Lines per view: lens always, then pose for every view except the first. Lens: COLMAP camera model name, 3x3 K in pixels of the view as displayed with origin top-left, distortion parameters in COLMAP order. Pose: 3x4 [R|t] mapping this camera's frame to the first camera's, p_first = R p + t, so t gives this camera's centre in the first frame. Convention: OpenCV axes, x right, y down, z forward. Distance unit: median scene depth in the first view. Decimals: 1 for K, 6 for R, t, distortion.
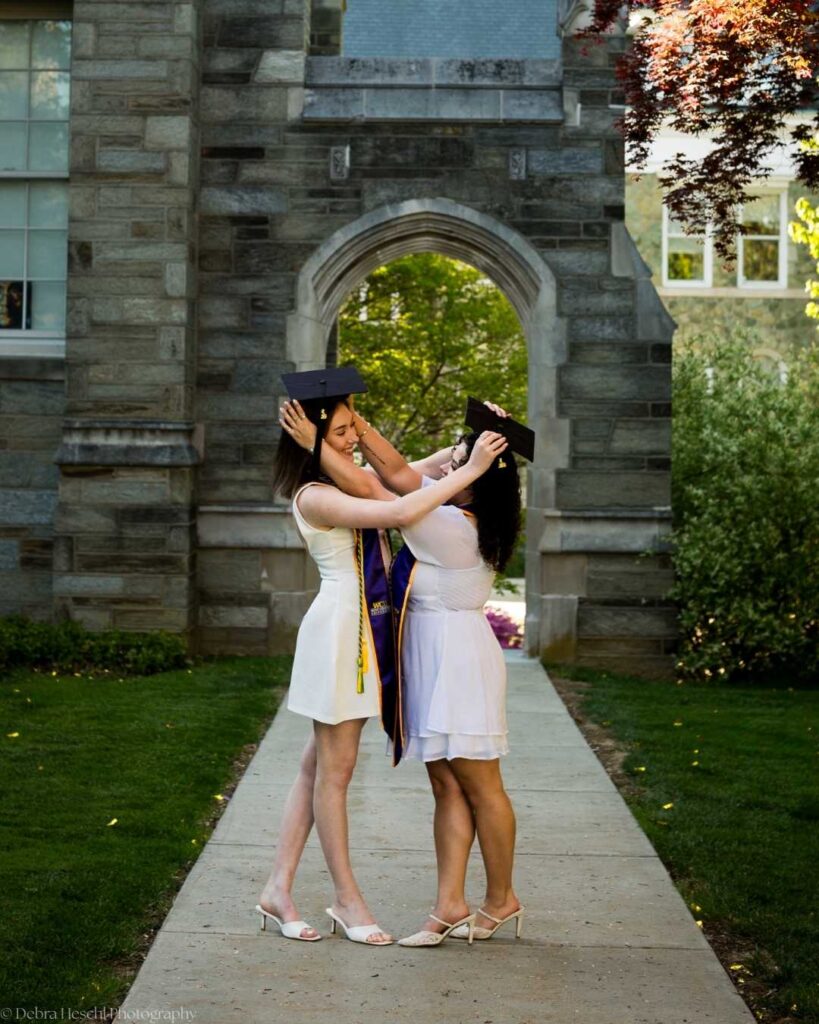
lens RADIAL K [[5467.6, 0, 411.9], [0, 5467.6, 509.6], [0, 0, 1]] dist [-4.278317, 0.000000]
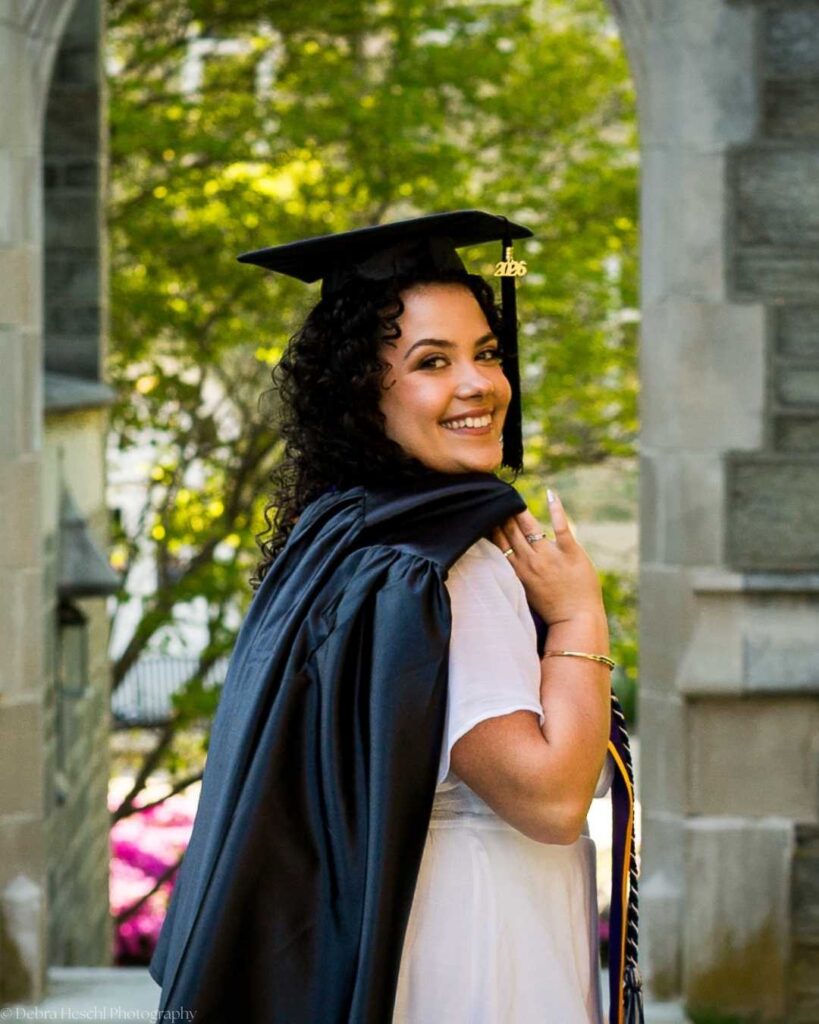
lens RADIAL K [[5467.6, 0, 402.1], [0, 5467.6, 517.9], [0, 0, 1]] dist [-4.278317, 0.000000]
pose [[0.999861, -0.008690, 0.014237, 0.001299], [0.008931, 0.999817, -0.016905, 0.002179], [-0.014088, 0.017029, 0.999756, 0.662935]]
